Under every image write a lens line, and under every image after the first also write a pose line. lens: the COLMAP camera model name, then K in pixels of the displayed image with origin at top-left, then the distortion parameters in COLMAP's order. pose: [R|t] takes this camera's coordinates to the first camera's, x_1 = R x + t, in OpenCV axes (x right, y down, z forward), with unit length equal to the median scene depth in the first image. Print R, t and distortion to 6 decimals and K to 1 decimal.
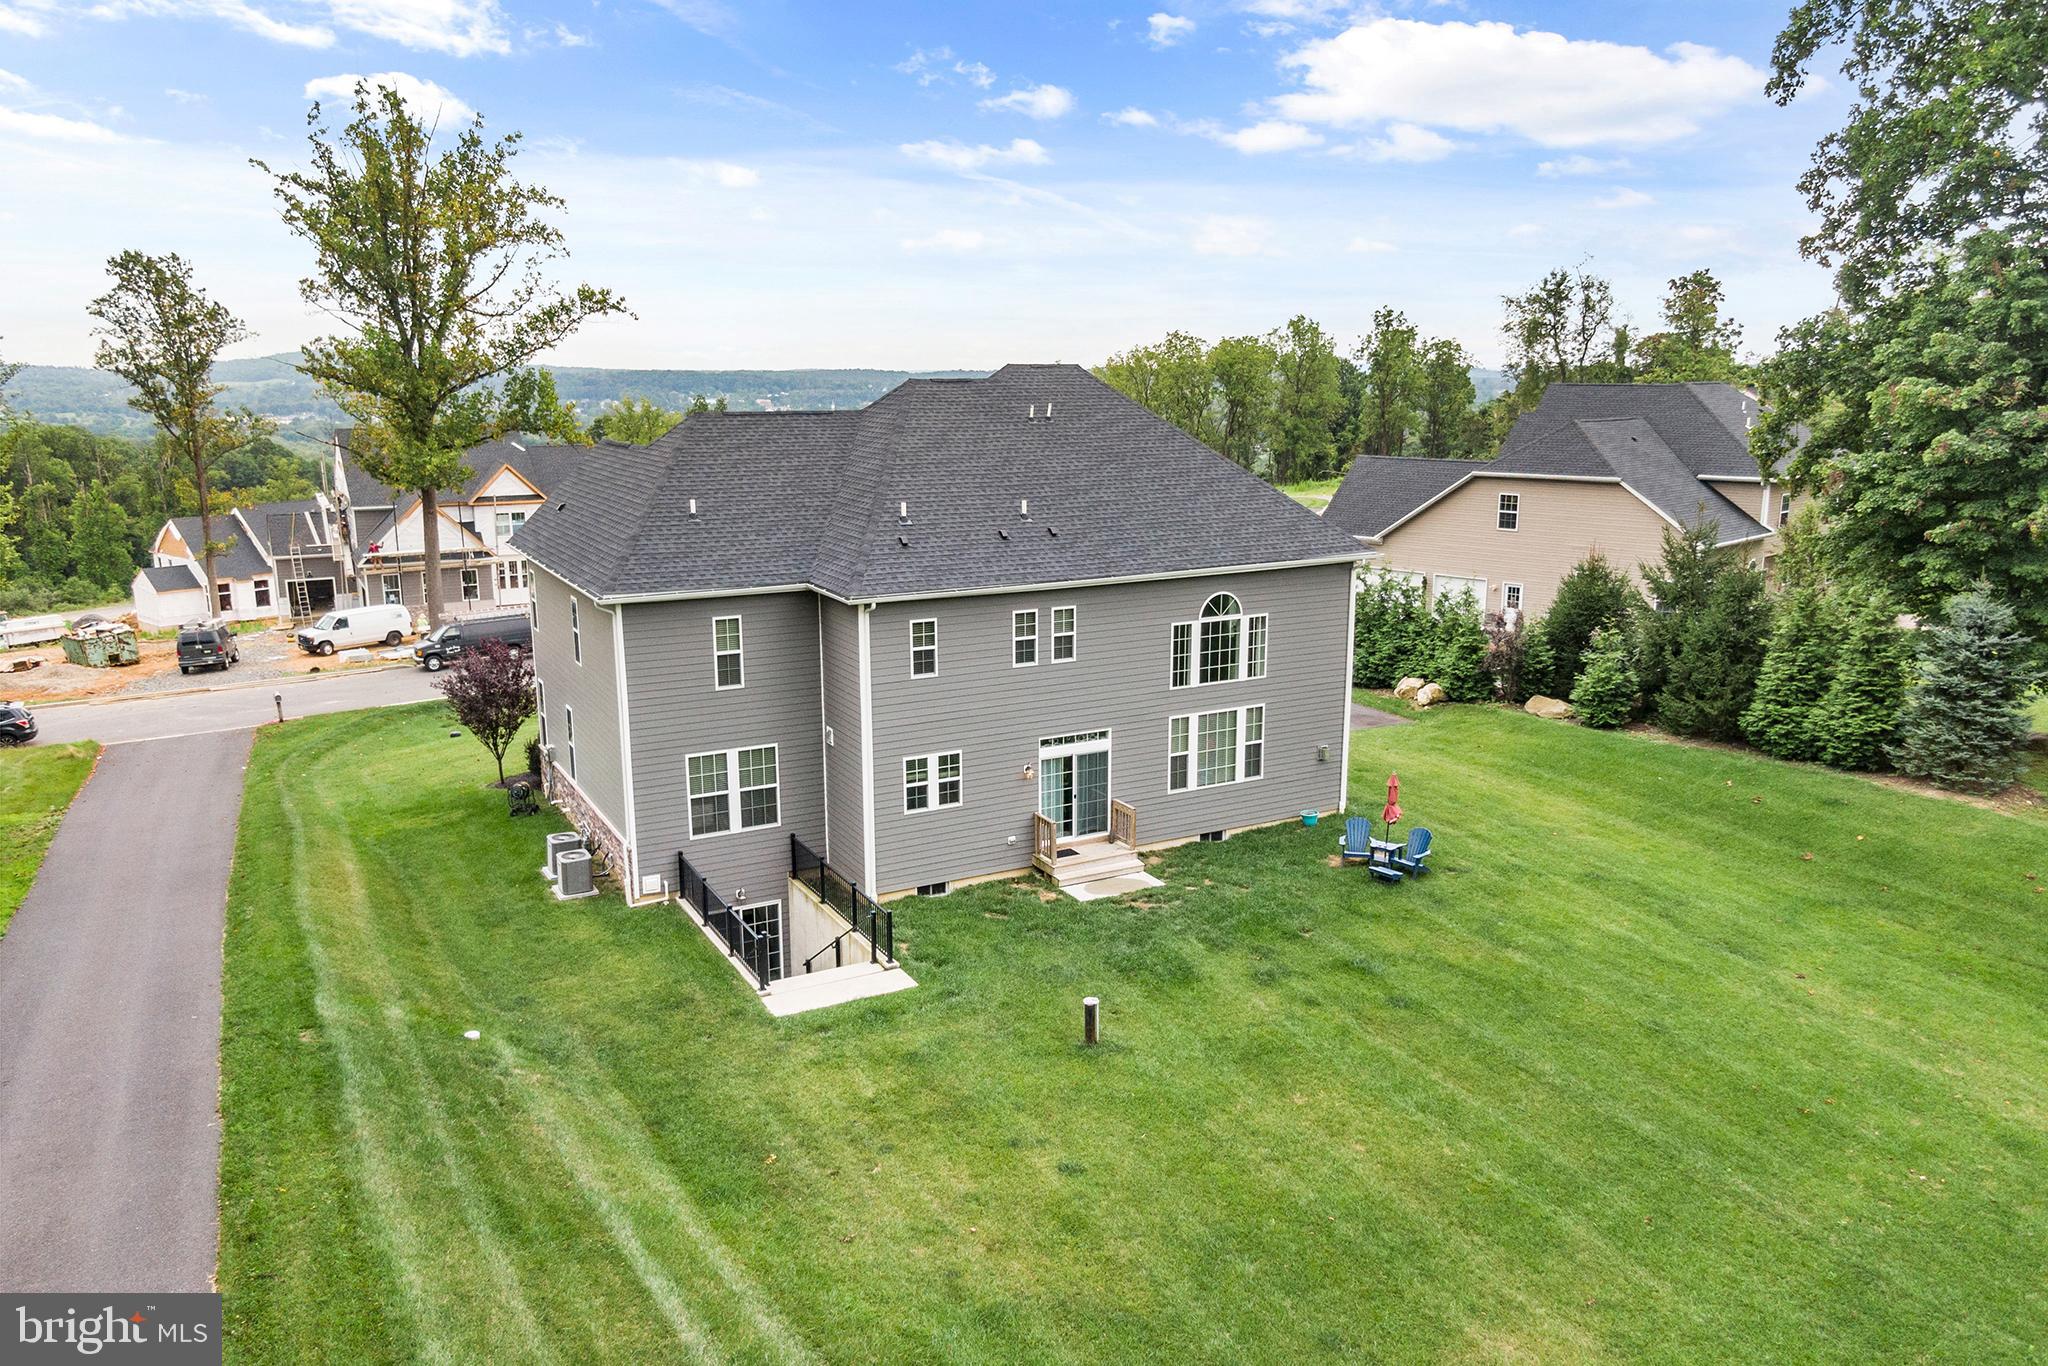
lens RADIAL K [[1450.9, 0, 1029.5], [0, 1450.9, 673.7], [0, 0, 1]] dist [0.031592, -0.050708]
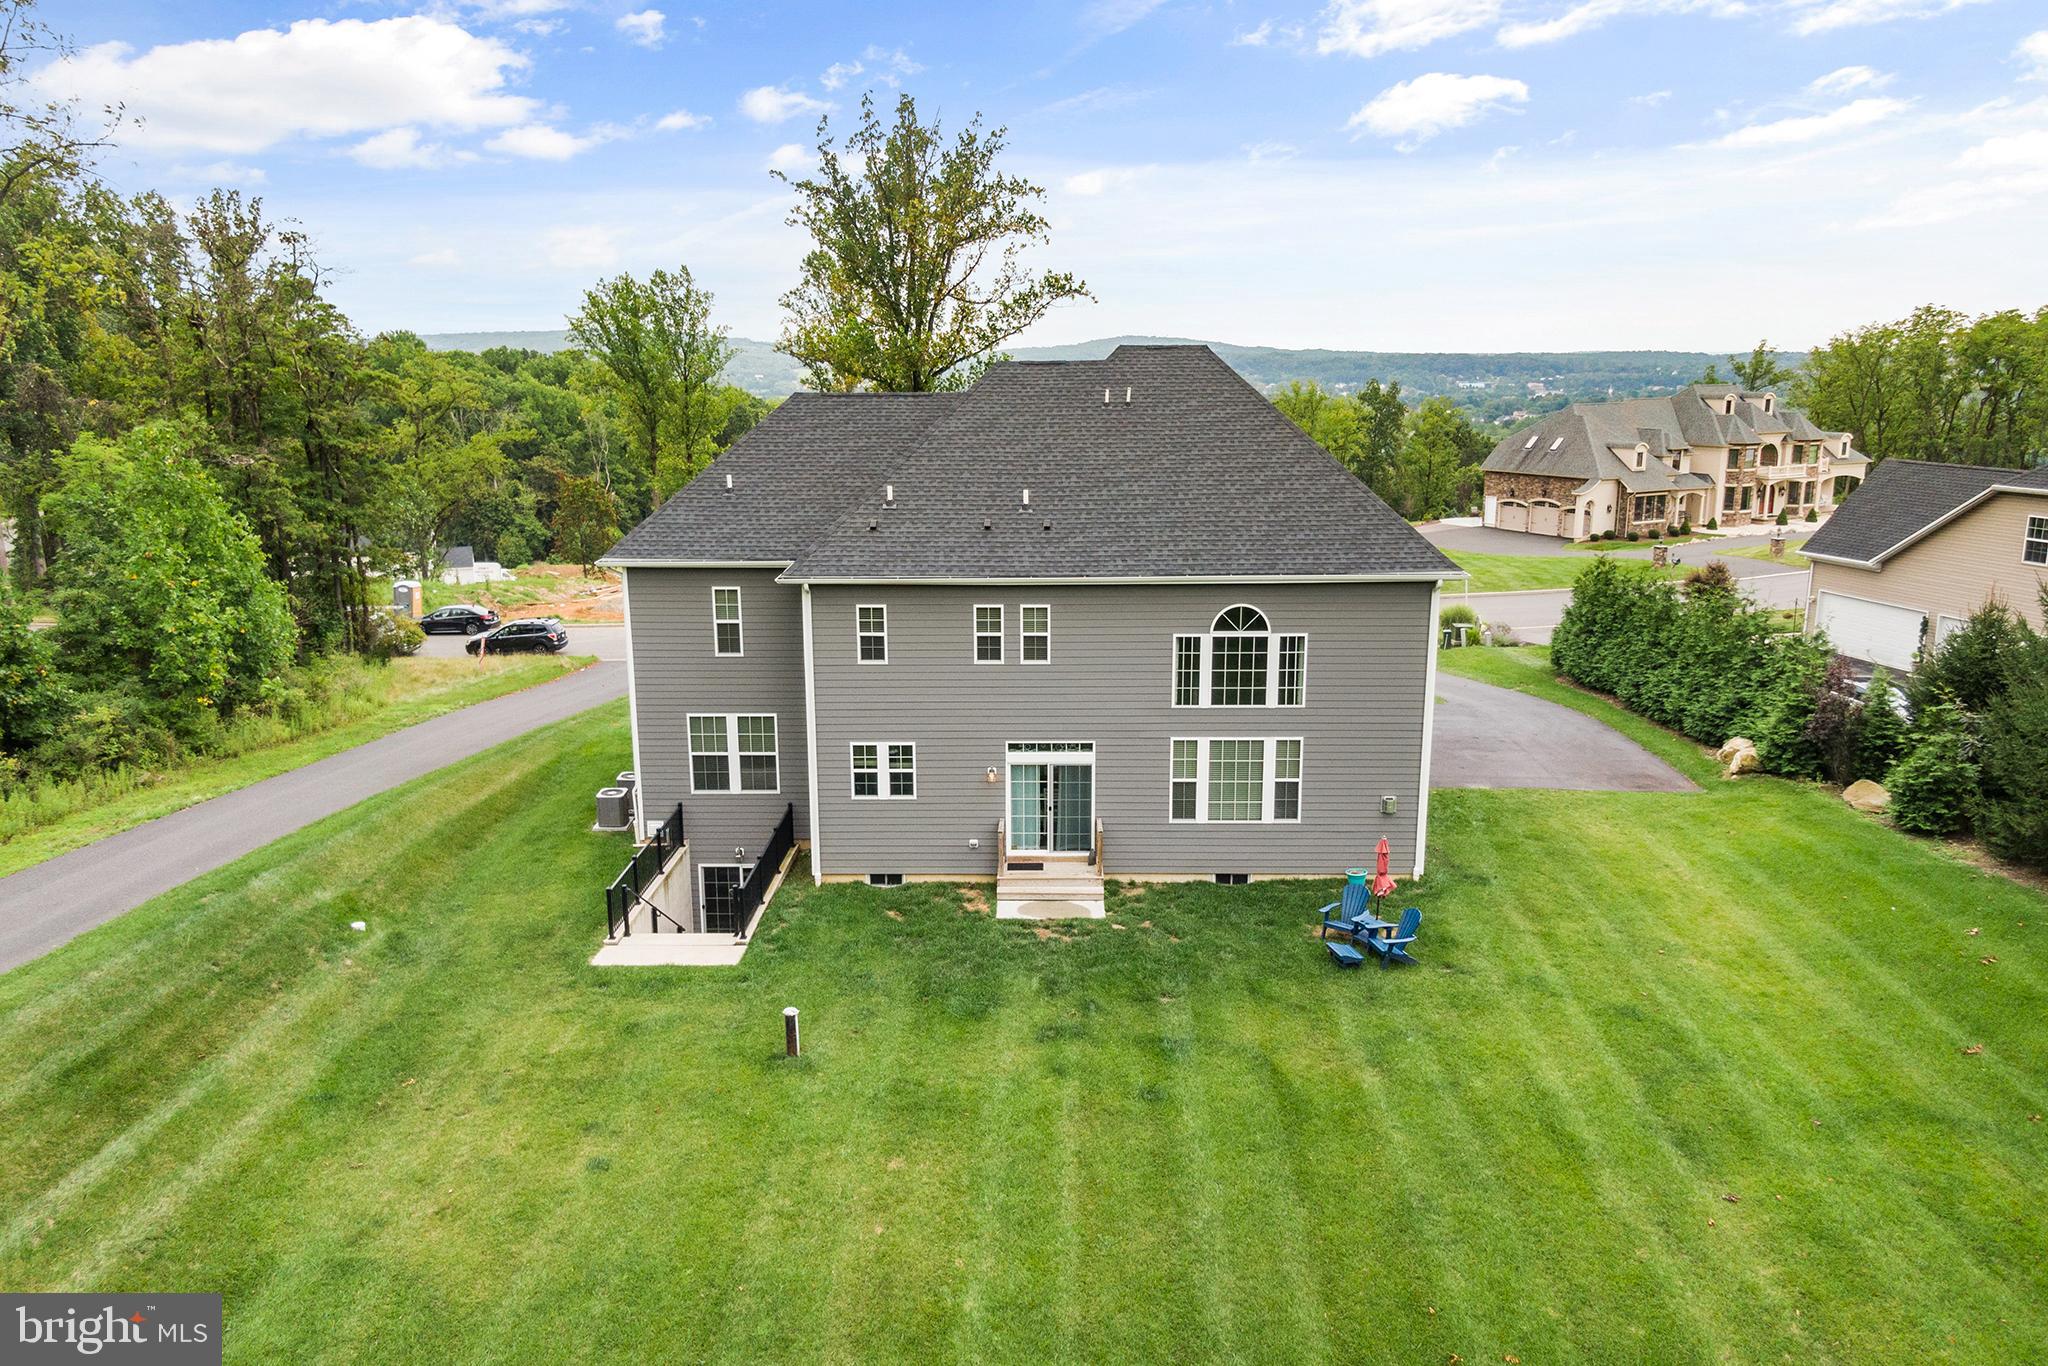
lens RADIAL K [[1450.9, 0, 1028.8], [0, 1450.9, 681.8], [0, 0, 1]] dist [0.031592, -0.050708]
pose [[0.873470, 0.106857, -0.475008, 0.438738], [-0.099021, 0.994217, 0.041573, -0.032962], [0.476703, 0.010723, 0.878999, 0.164758]]
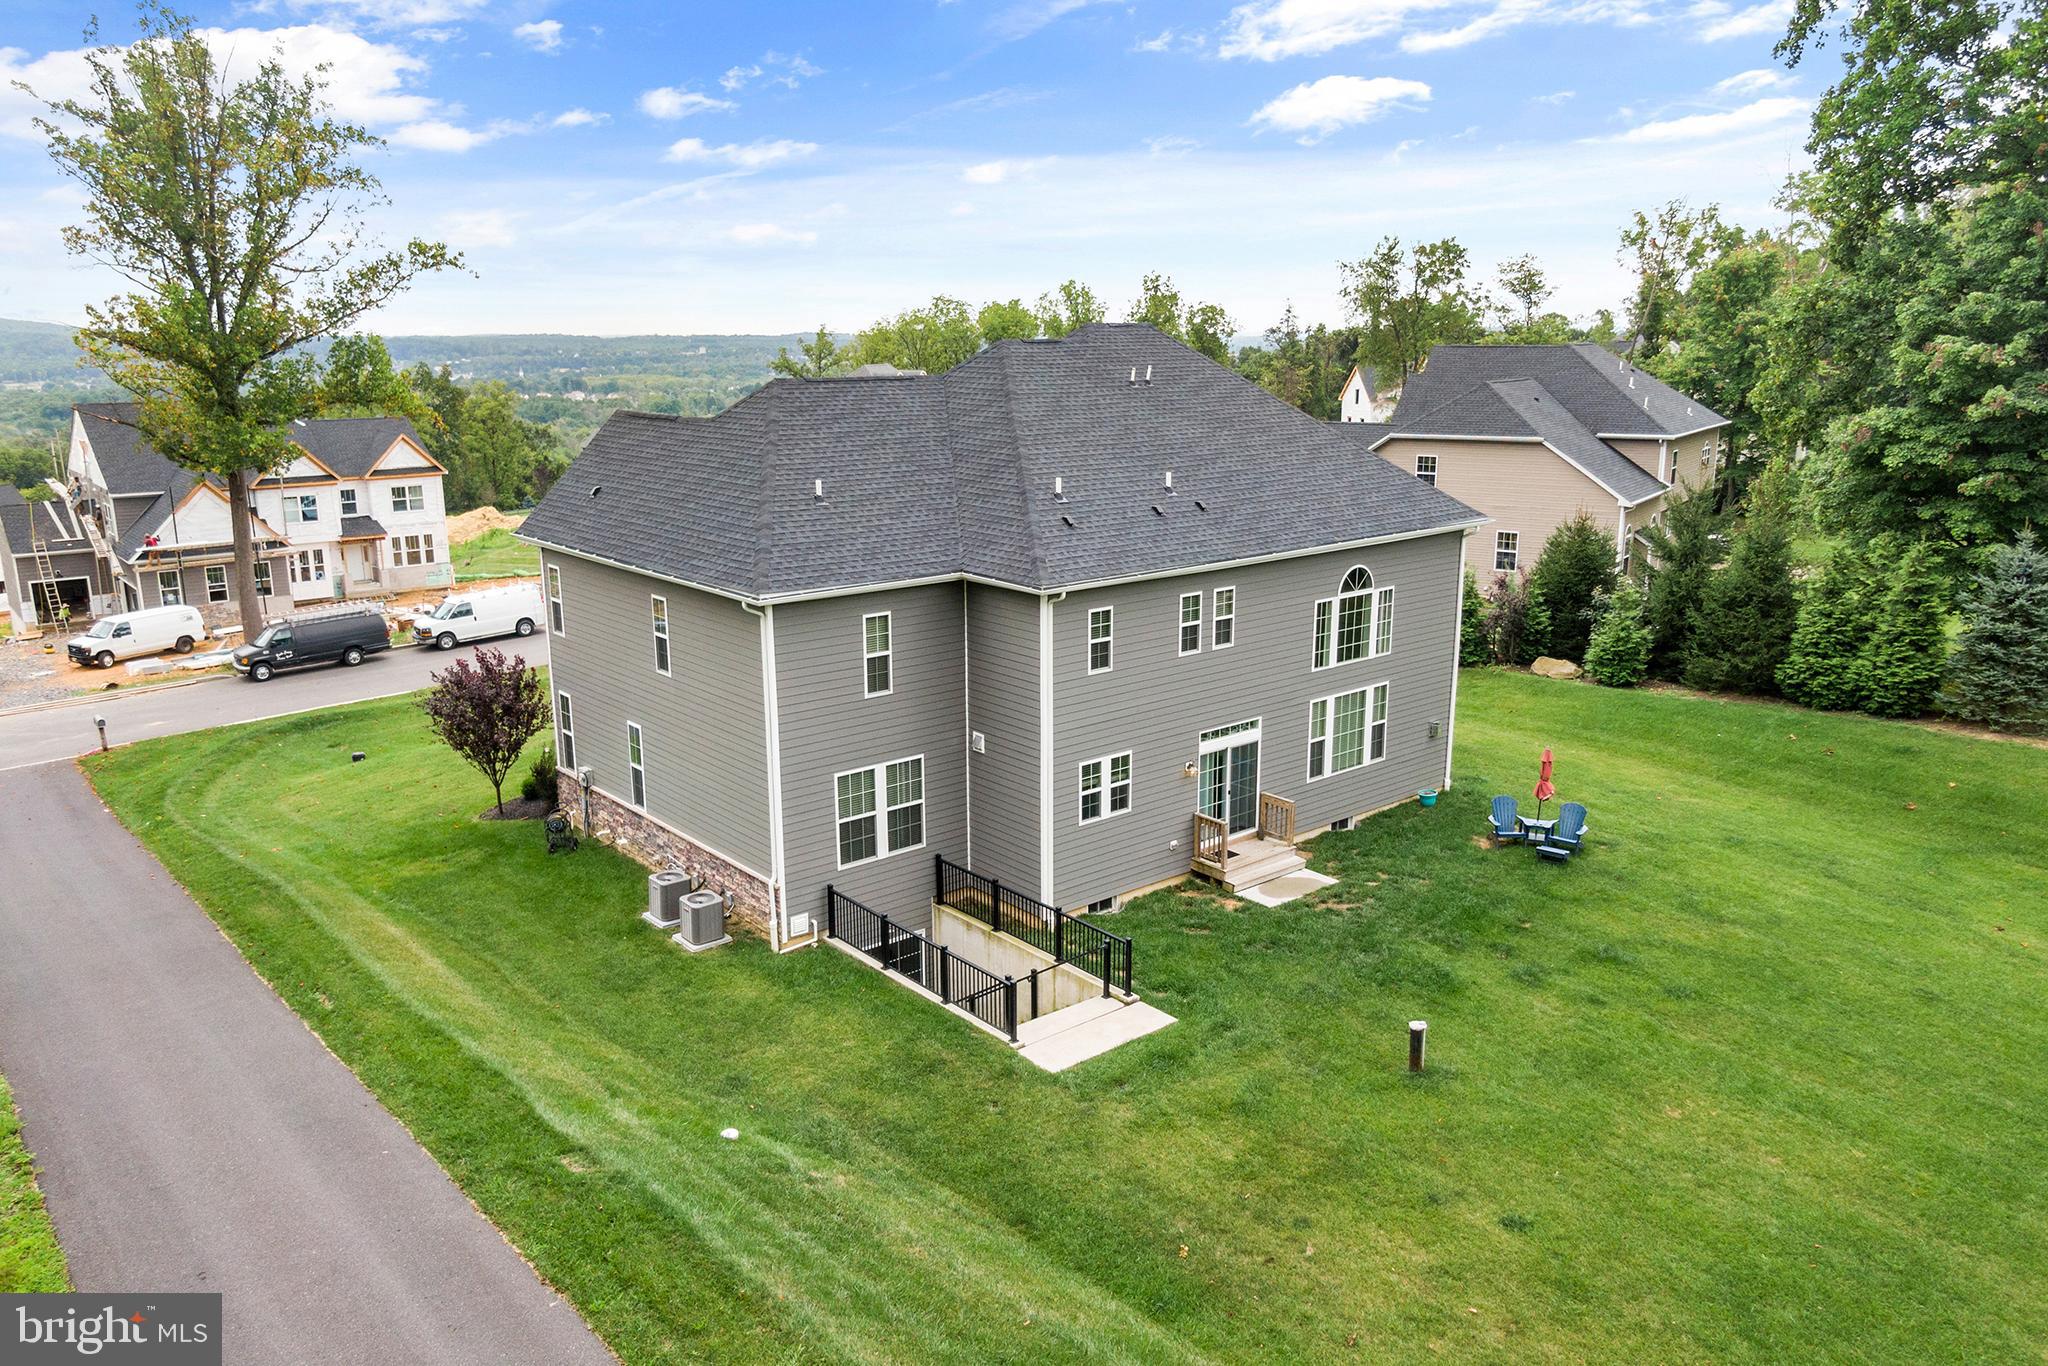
lens RADIAL K [[1450.9, 0, 1029.1], [0, 1450.9, 675.4], [0, 0, 1]] dist [0.031592, -0.050708]
pose [[0.980464, -0.046935, 0.191016, -0.257484], [0.042384, 0.998713, 0.027842, -0.020265], [-0.192077, -0.019202, 0.981192, 0.113968]]
